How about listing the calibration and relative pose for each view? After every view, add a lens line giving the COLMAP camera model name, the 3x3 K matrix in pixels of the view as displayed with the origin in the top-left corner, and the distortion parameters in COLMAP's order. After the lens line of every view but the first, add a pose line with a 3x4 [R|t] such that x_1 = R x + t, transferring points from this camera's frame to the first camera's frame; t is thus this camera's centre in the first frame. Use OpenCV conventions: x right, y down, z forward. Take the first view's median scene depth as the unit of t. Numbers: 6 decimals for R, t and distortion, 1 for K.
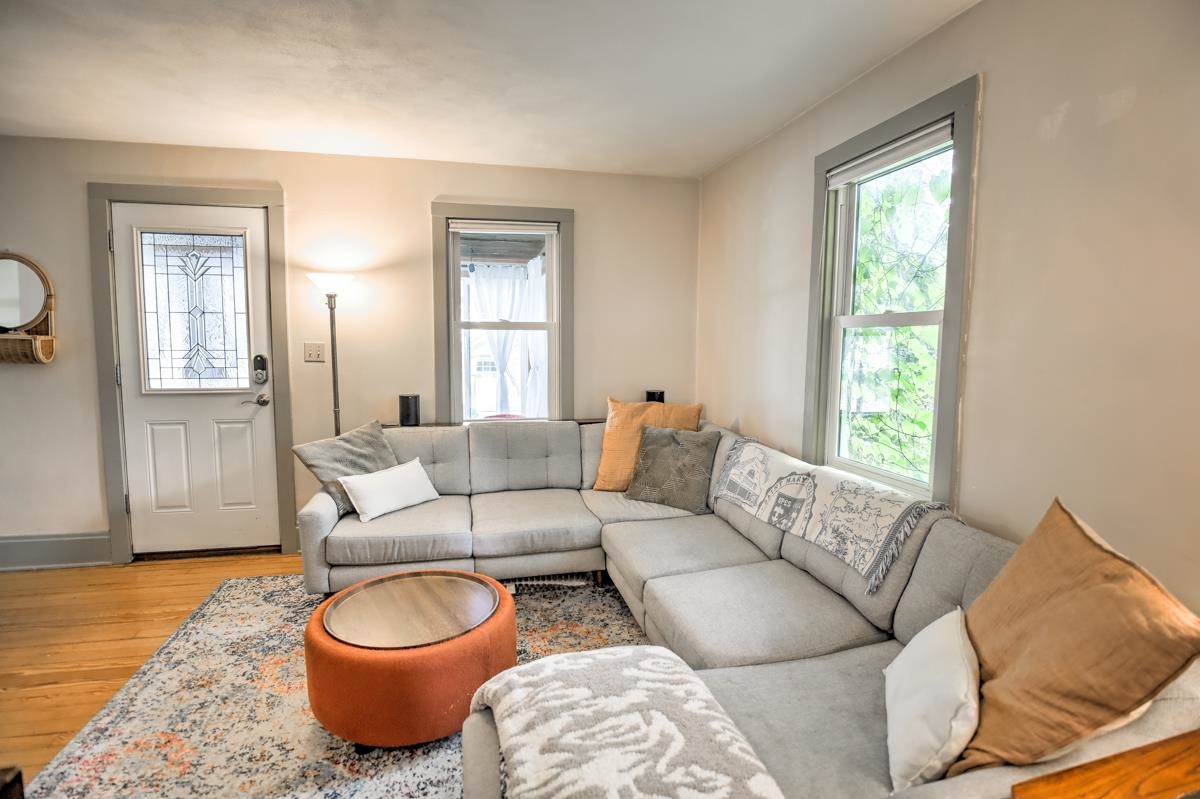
lens RADIAL K [[584.2, 0, 605.7], [0, 584.2, 395.6], [0, 0, 1]] dist [-0.024963, -0.003994]
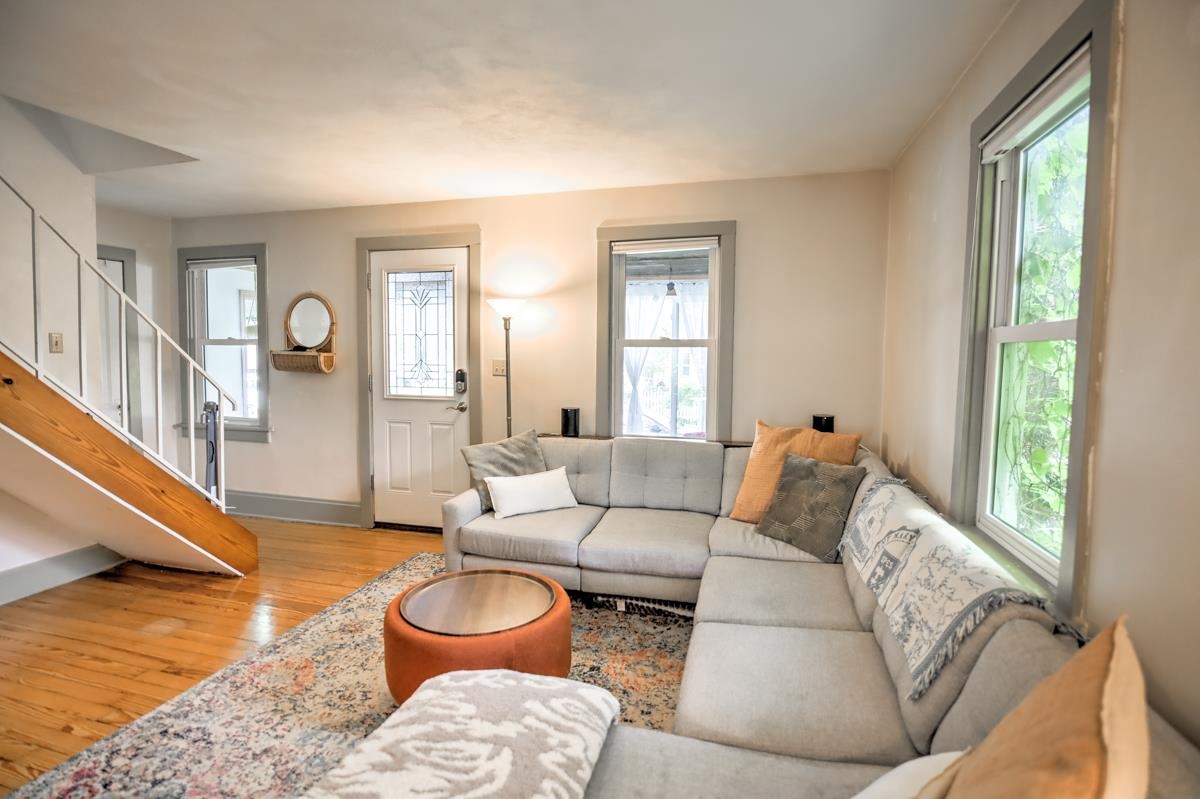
lens RADIAL K [[584.2, 0, 605.0], [0, 584.2, 396.8], [0, 0, 1]] dist [-0.024963, -0.003994]
pose [[0.880247, 0.033917, -0.473303, 0.272009], [-0.045995, 0.998844, -0.013964, -0.011528], [0.472282, 0.034062, 0.880789, 0.091171]]
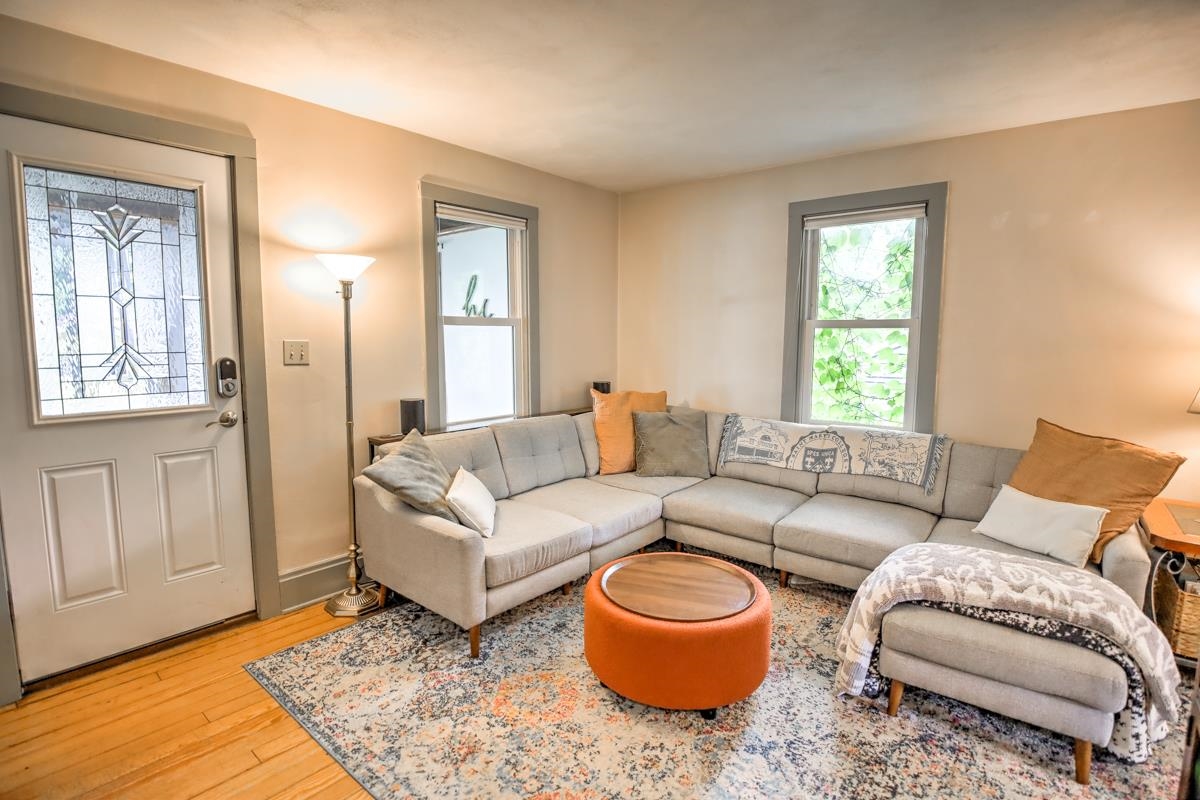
lens RADIAL K [[584.2, 0, 601.6], [0, 584.2, 396.6], [0, 0, 1]] dist [-0.024963, -0.003994]
pose [[0.798931, -0.064524, 0.597951, -0.750889], [0.055455, 0.997896, 0.033588, -0.022797], [-0.598860, 0.006325, 0.800829, 0.149457]]
